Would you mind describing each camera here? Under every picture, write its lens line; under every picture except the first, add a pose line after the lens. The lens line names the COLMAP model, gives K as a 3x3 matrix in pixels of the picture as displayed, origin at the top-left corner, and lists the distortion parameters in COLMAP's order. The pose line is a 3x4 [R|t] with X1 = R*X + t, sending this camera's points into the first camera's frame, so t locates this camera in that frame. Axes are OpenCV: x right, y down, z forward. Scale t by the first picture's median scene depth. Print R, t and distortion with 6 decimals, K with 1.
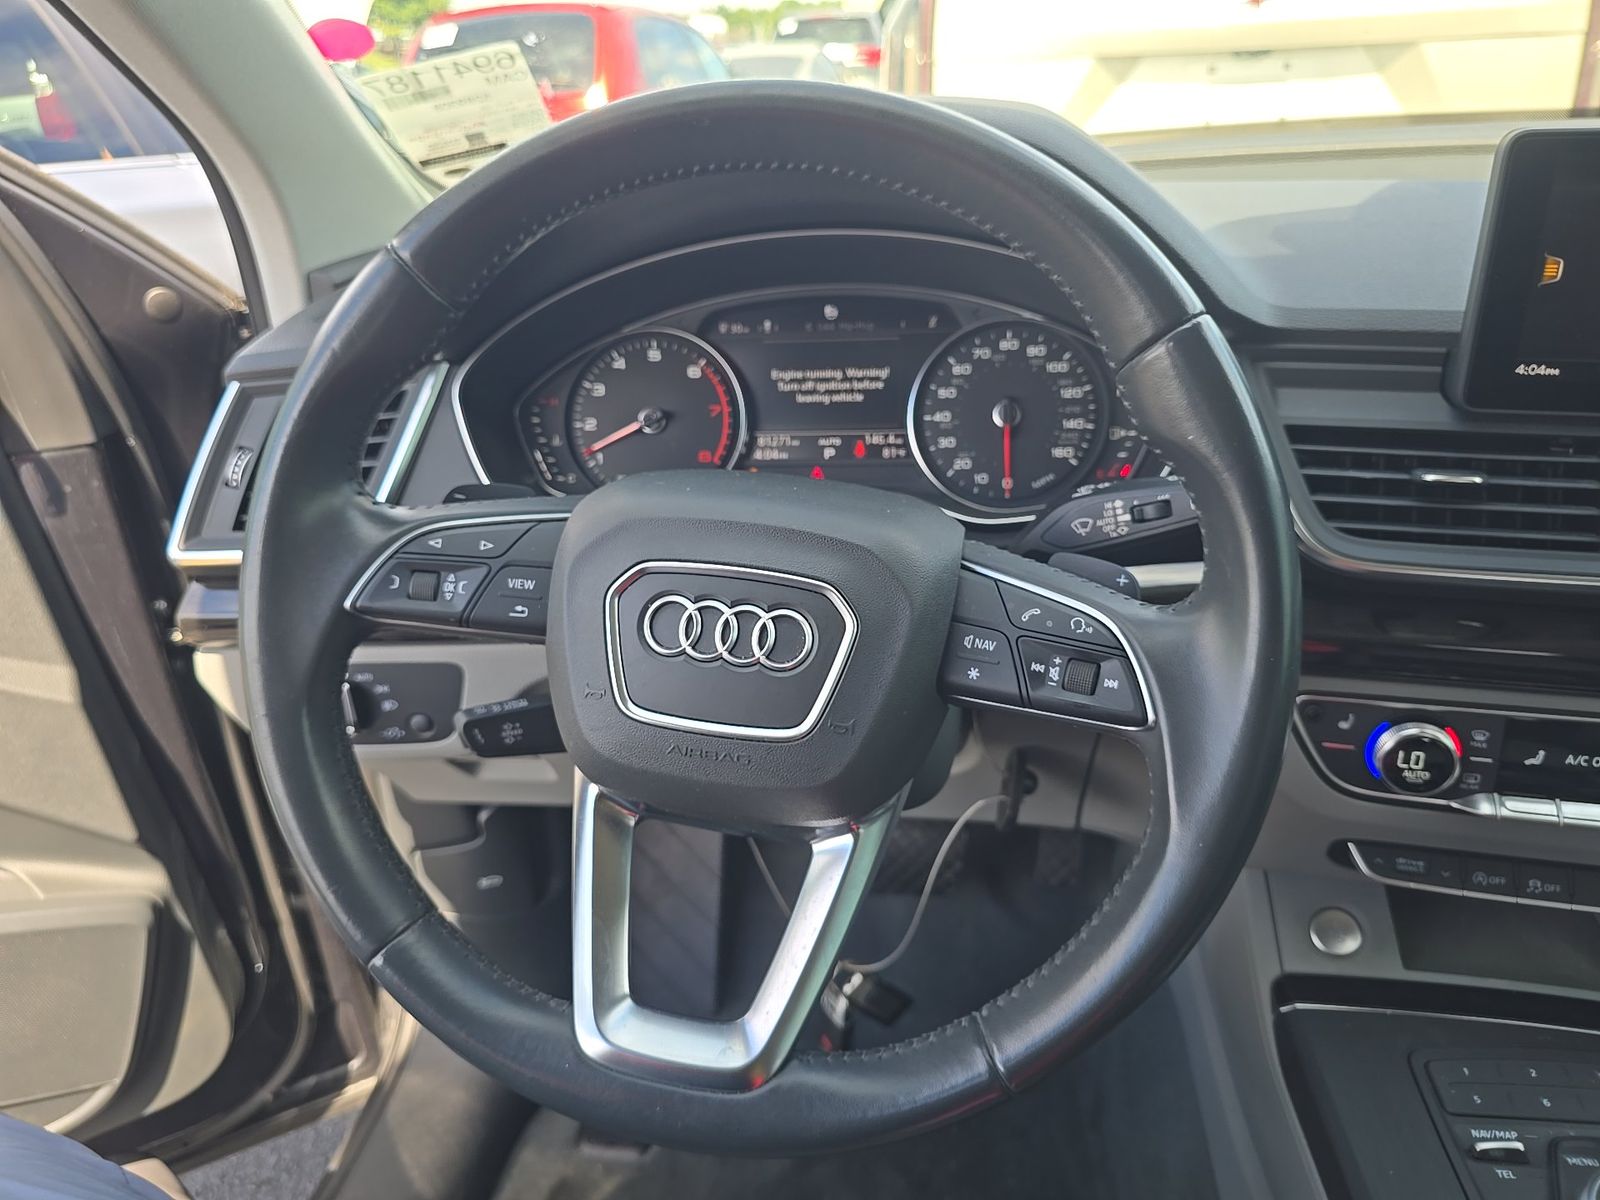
lens RADIAL K [[1074.8, 0, 863.8], [0, 1074.8, 600.2], [0, 0, 1]] dist [0.065930, -0.132699]
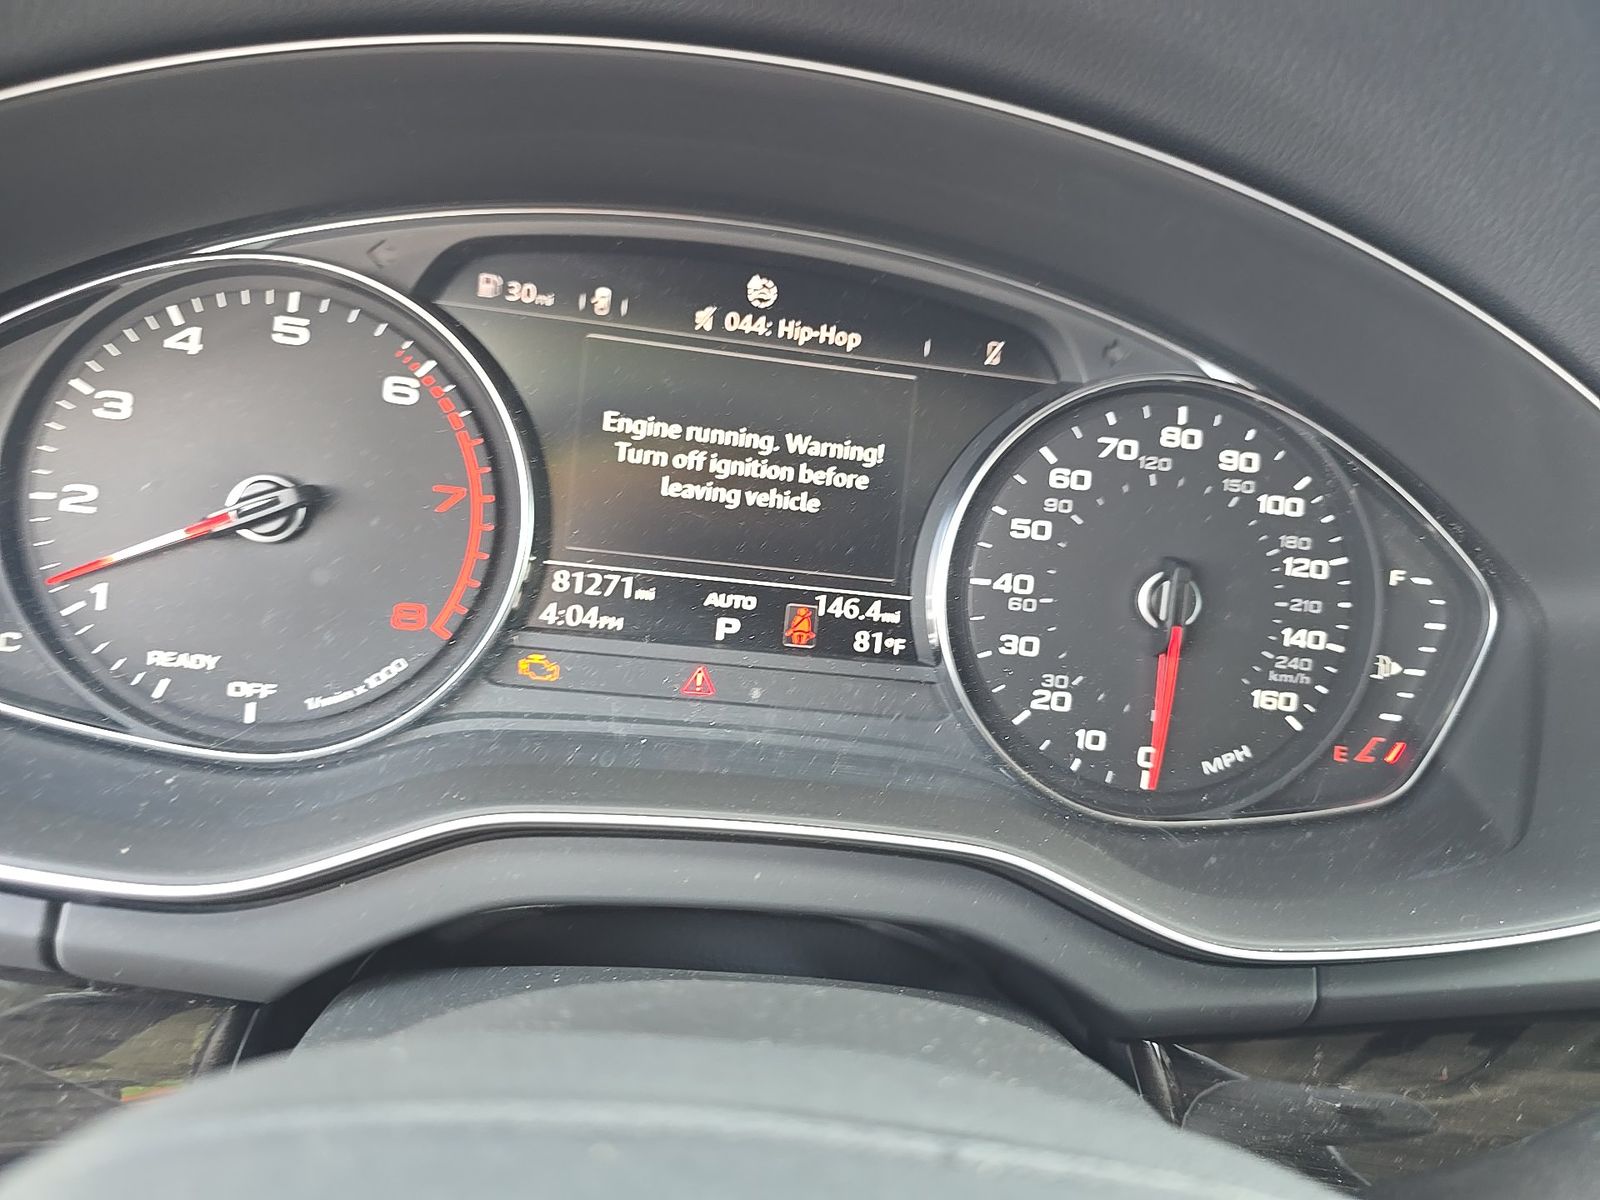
lens RADIAL K [[1058.6, 0, 800.0], [0, 1058.6, 600.0], [0, 0, 1]] dist [0.029023, -0.076614]
pose [[0.962351, 0.090331, 0.256359, -0.114944], [-0.097181, 0.995166, 0.014153, -0.162301], [-0.253842, -0.038533, 0.966478, 0.621758]]
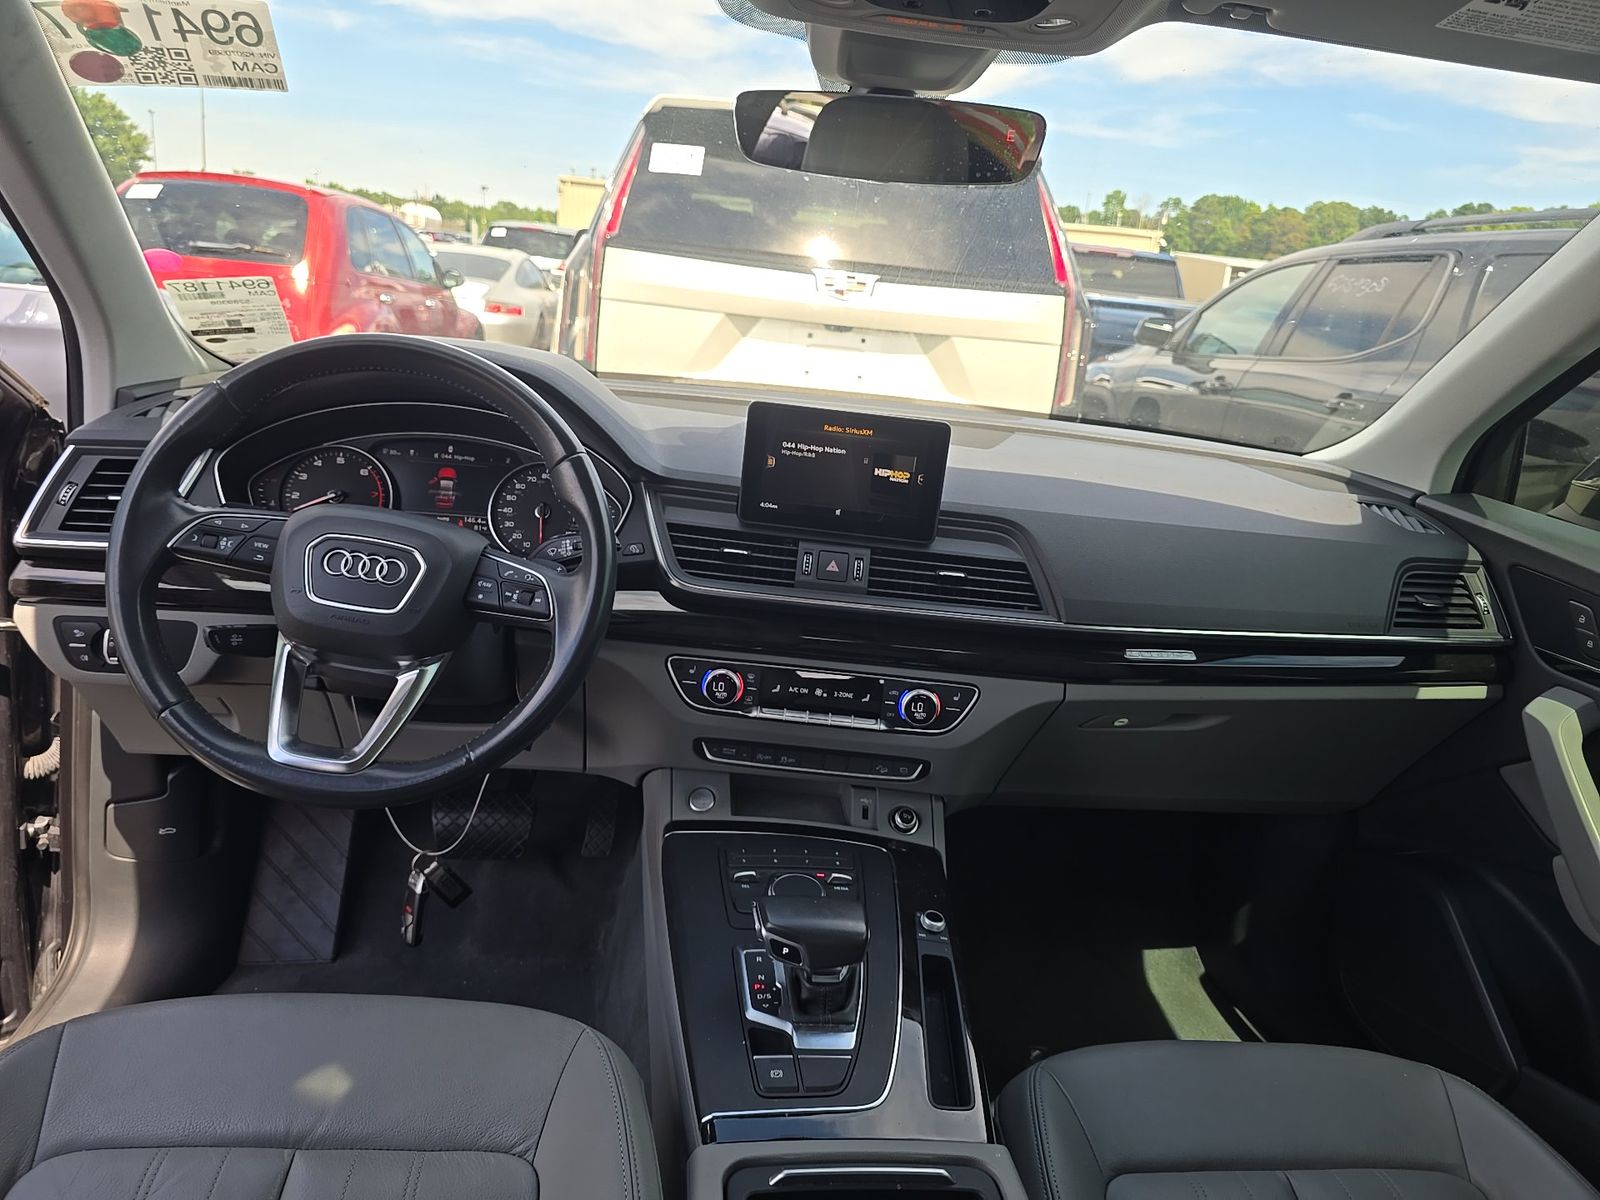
lens RADIAL K [[1048.8, 0, 809.4], [0, 1048.8, 613.4], [0, 0, 1]] dist [0.061209, -0.071238]
pose [[0.967591, 0.079581, 0.239657, 0.153948], [-0.039607, 0.985125, -0.167213, 0.283187], [-0.249399, 0.152302, 0.956349, -0.818315]]
